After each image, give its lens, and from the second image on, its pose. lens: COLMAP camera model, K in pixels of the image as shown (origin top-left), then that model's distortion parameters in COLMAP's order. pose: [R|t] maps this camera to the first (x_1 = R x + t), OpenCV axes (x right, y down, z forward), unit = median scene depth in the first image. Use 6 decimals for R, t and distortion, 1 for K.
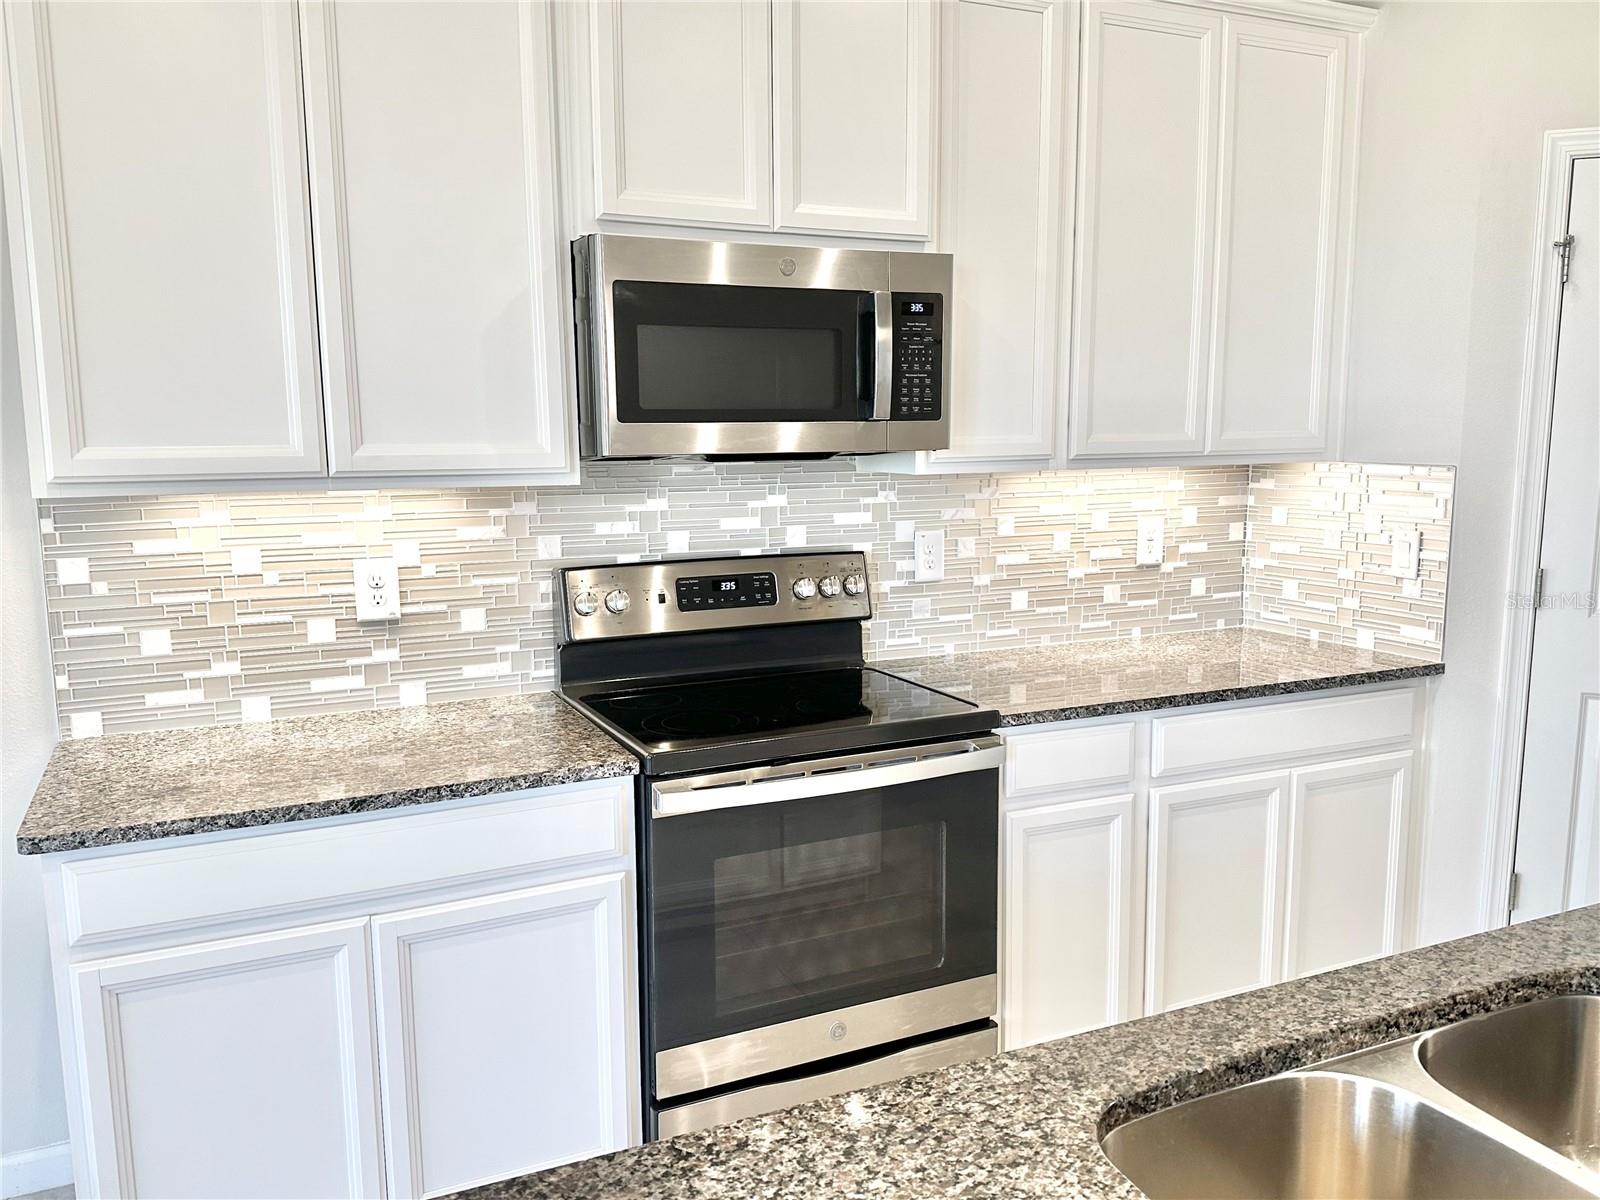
lens RADIAL K [[1261.5, 0, 800.0], [0, 1261.5, 600.0], [0, 0, 1]] dist [0.048476, -0.001830]
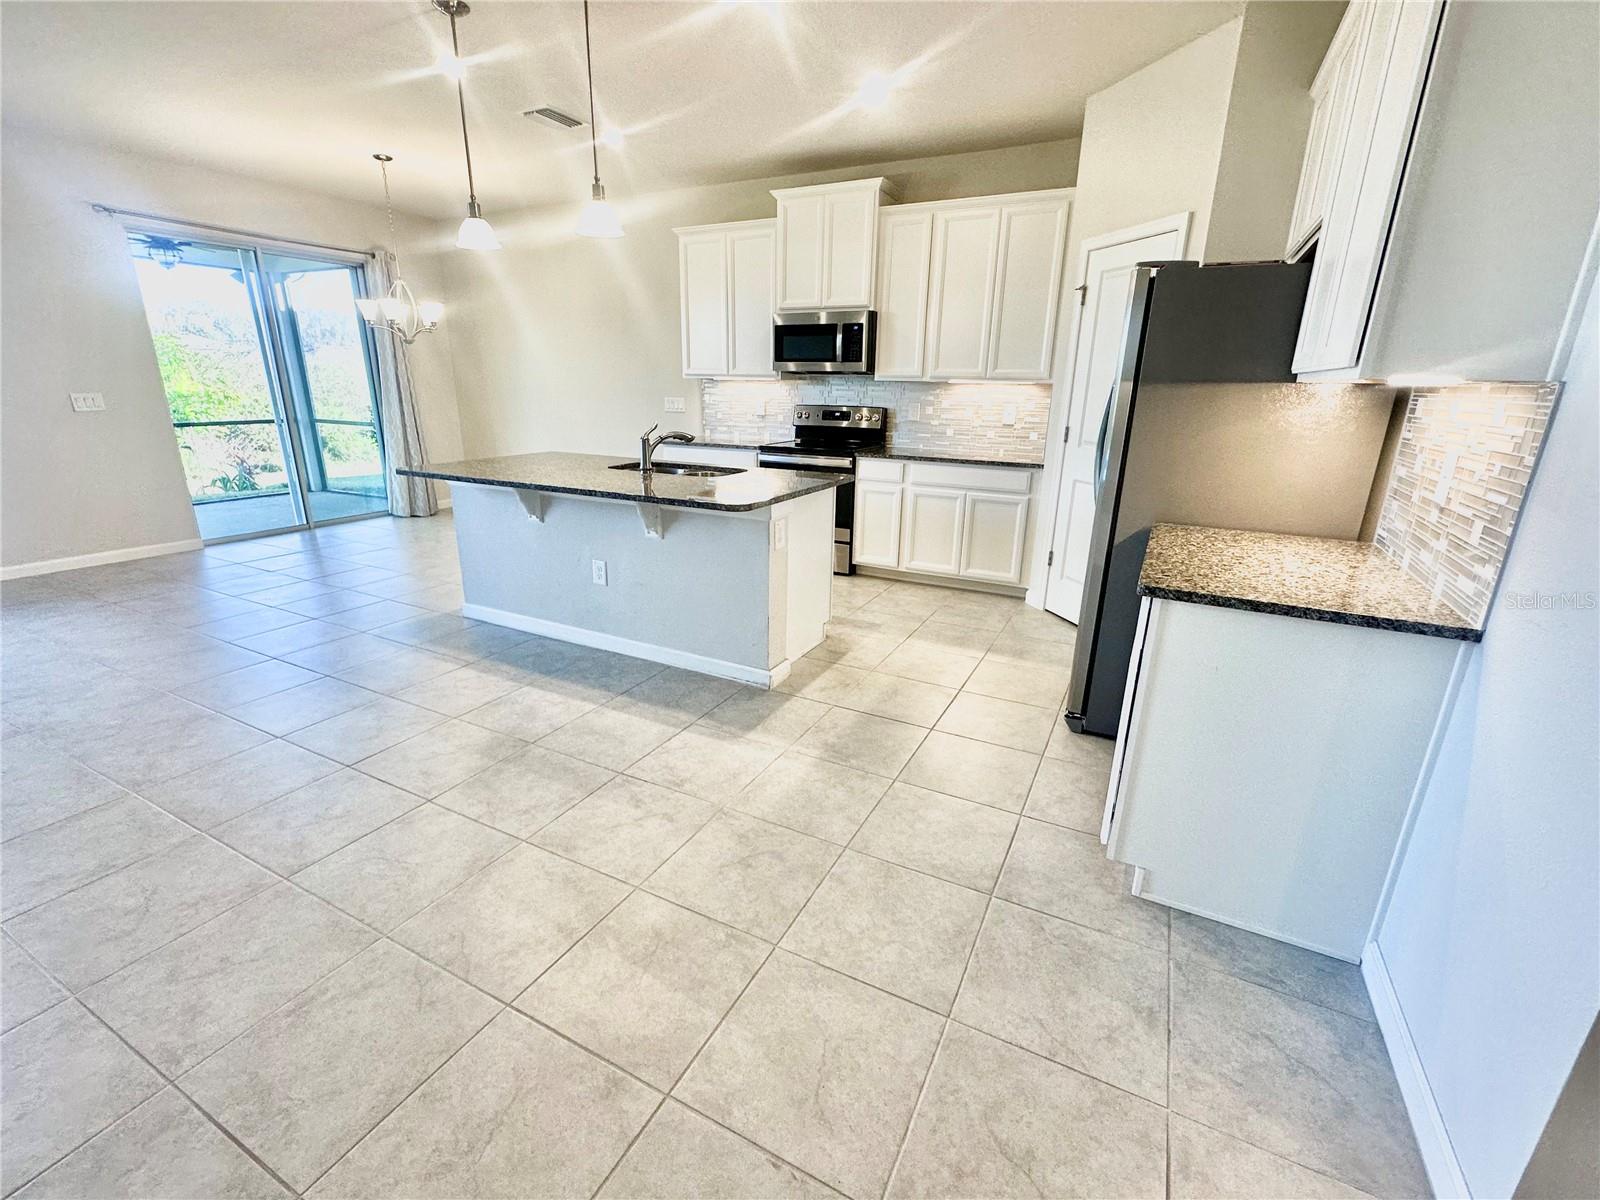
lens RADIAL K [[698.9, 0, 793.9], [0, 698.9, 600.5], [0, 0, 1]] dist [0.001135, 0.000050]
pose [[0.603372, 0.253216, -0.756191, 1.462277], [-0.130182, 0.966804, 0.219868, 0.077967], [0.786763, -0.034219, 0.616307, -0.279801]]
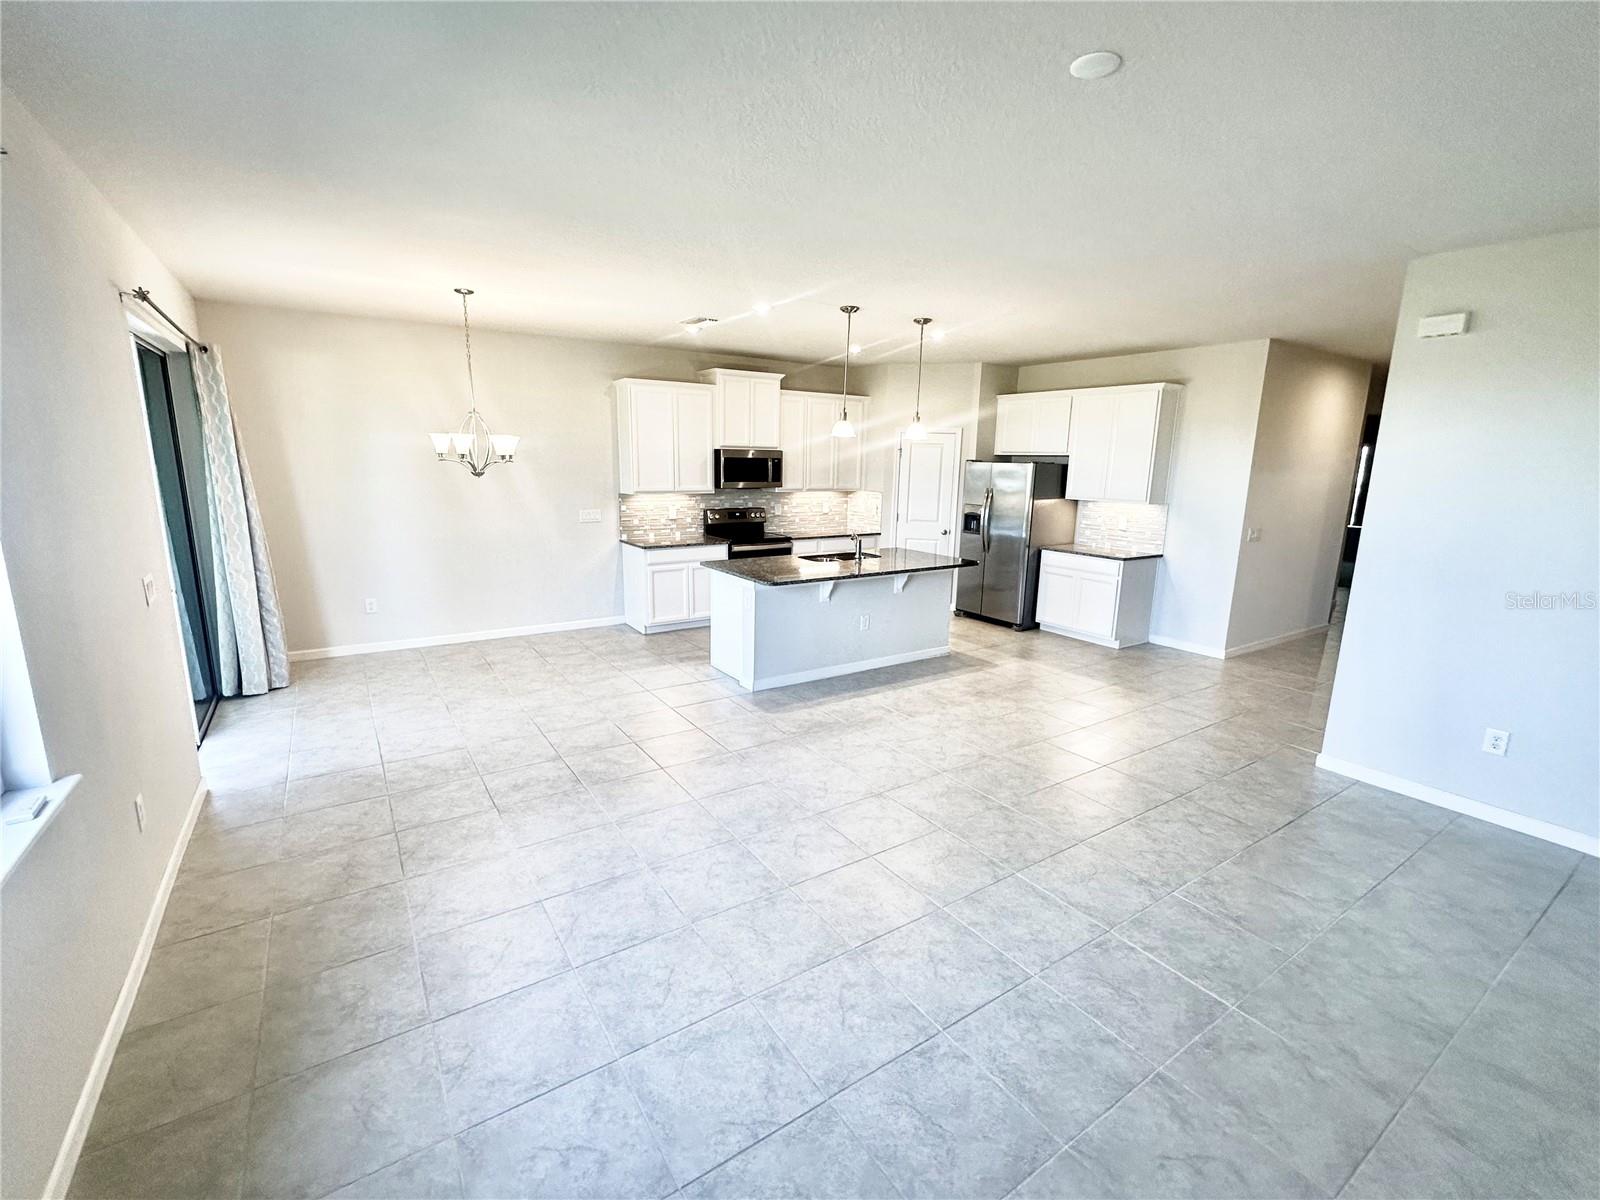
lens RADIAL K [[698.9, 0, 793.9], [0, 698.9, 600.5], [0, 0, 1]] dist [0.001135, 0.000050]
pose [[0.990178, -0.005672, 0.139699, -0.229181], [-0.002832, 0.998158, 0.060595, 0.163895], [-0.139786, -0.060396, 0.988338, -1.801247]]
